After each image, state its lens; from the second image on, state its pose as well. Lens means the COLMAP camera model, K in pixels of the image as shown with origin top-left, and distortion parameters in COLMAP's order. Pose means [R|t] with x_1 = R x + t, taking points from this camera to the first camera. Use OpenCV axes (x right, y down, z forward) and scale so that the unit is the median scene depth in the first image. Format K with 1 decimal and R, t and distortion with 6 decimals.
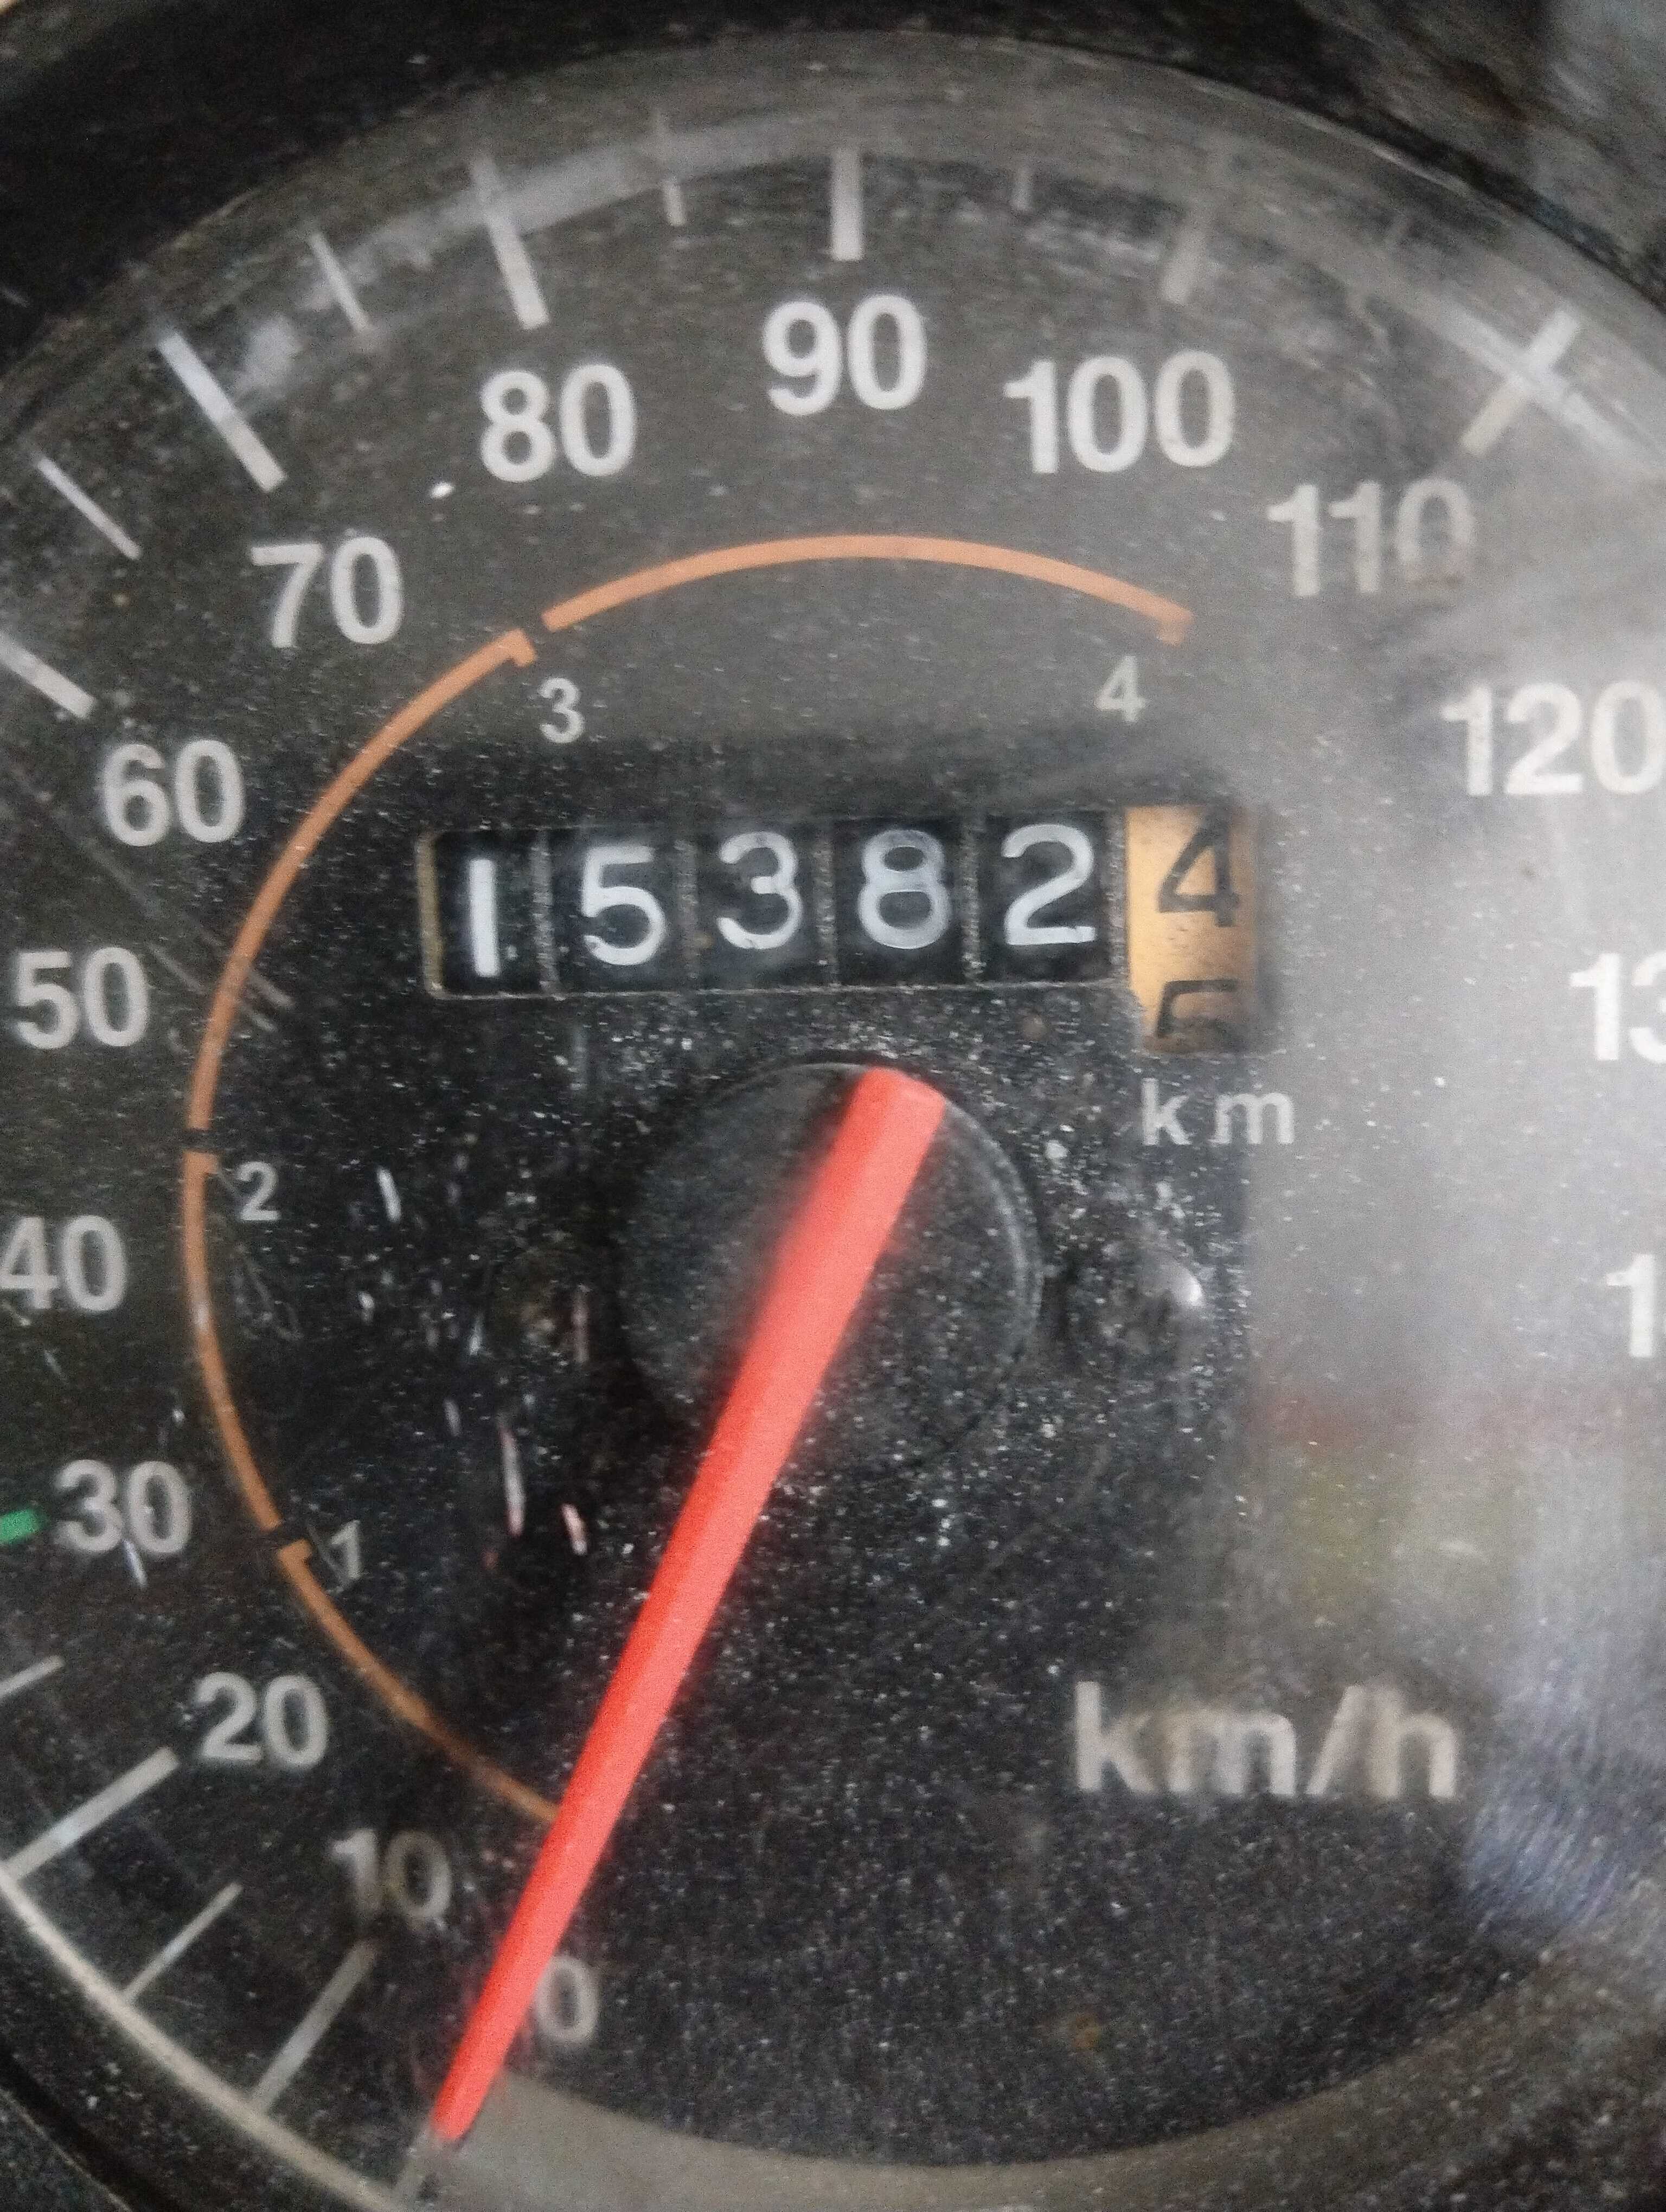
lens RADIAL K [[1804.7, 0, 852.1], [0, 1804.7, 1106.8], [0, 0, 1]] dist [0.049539, -0.293513]
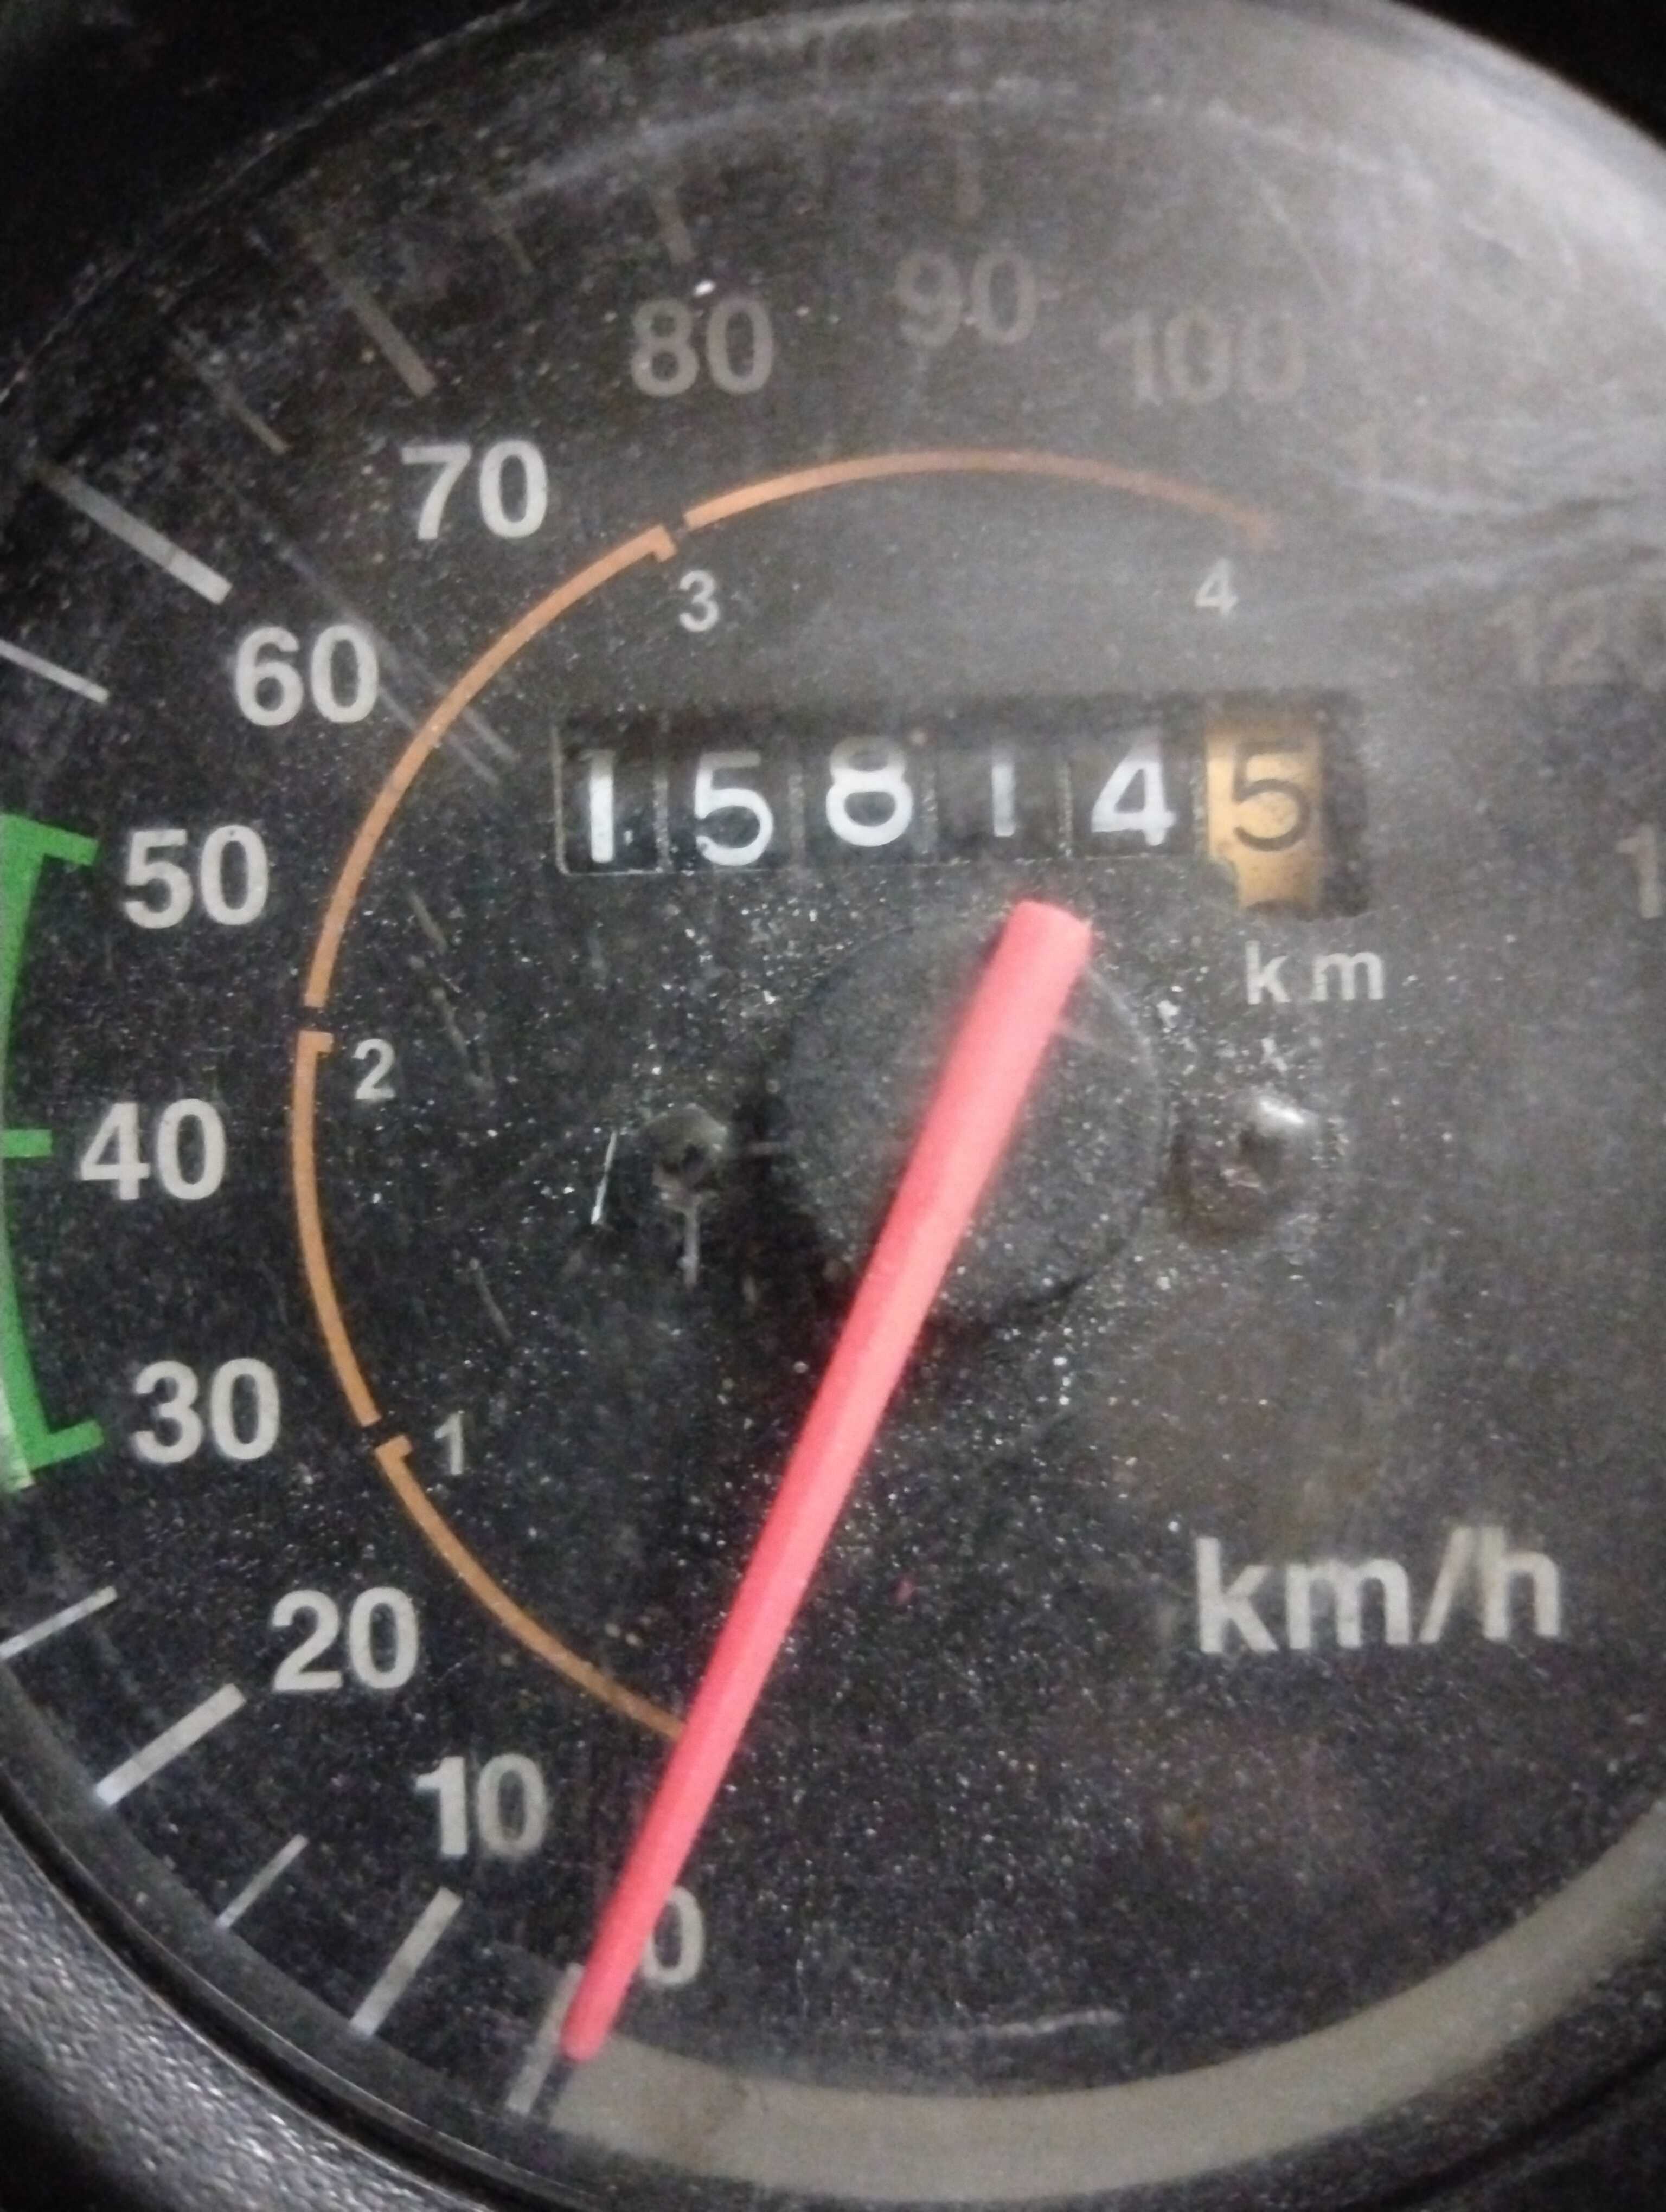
lens RADIAL K [[1804.7, 0, 852.1], [0, 1804.7, 1106.8], [0, 0, 1]] dist [0.049539, -0.293513]
pose [[0.991085, 0.000886, 0.133229, -0.208989], [0.019609, 0.988118, -0.152442, 0.234822], [-0.131781, 0.153696, 0.979291, -0.010390]]
